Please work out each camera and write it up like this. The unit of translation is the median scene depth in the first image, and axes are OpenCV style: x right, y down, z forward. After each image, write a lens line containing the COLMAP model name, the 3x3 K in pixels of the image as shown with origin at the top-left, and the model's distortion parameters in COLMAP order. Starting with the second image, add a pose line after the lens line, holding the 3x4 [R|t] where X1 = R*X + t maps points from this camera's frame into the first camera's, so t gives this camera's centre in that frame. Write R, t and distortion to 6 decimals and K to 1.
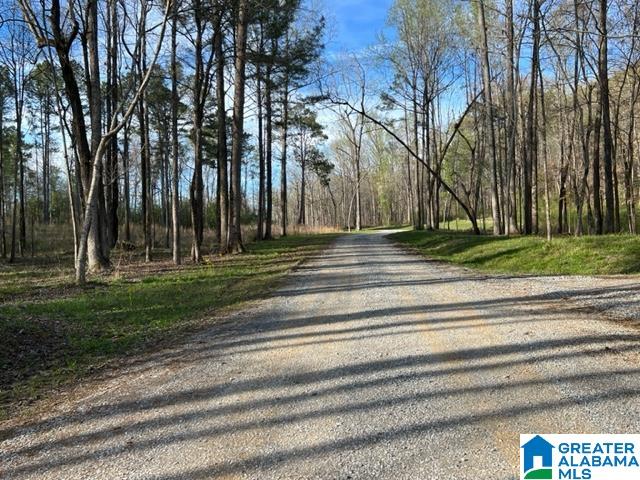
lens RADIAL K [[585.7, 0, 326.6], [0, 585.7, 251.2], [0, 0, 1]] dist [0.009610, 0.000000]
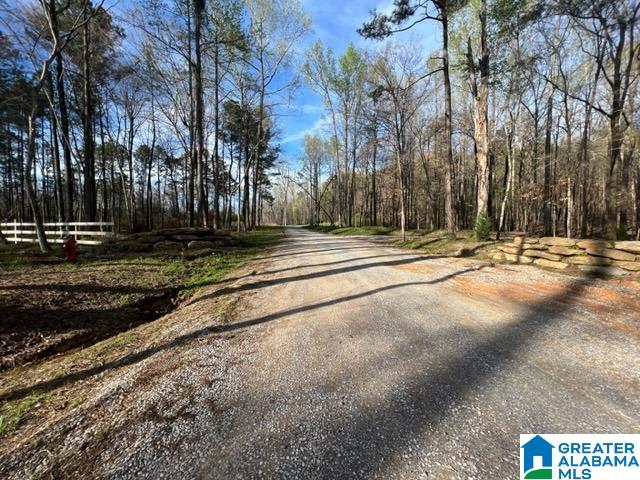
lens RADIAL K [[252.9, 0, 320.3], [0, 252.9, 237.7], [0, 0, 1]] dist [-0.001349, -0.000528]
pose [[0.977127, 0.023407, 0.211365, -0.100136], [-0.025461, 0.999651, 0.007003, 0.023946], [-0.211128, -0.012224, 0.977382, -0.299337]]
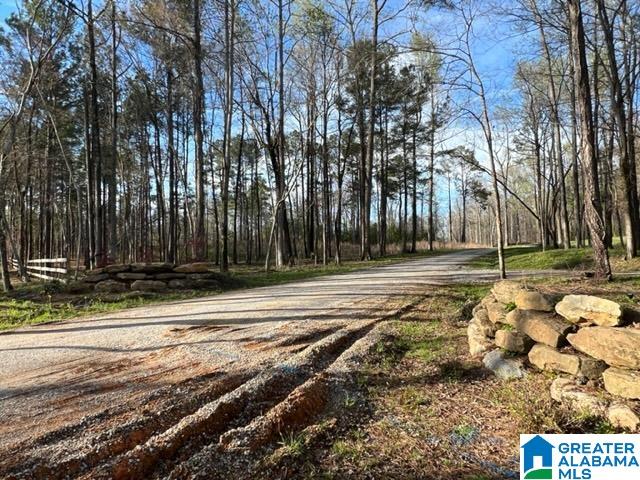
lens RADIAL K [[481.6, 0, 314.8], [0, 481.6, 242.1], [0, 0, 1]] dist [0.067876, -0.068826]
pose [[0.928610, -0.000863, -0.371056, 0.225254], [-0.015161, 0.999074, -0.040266, 0.010306], [0.370747, 0.043017, 0.927737, -0.327775]]
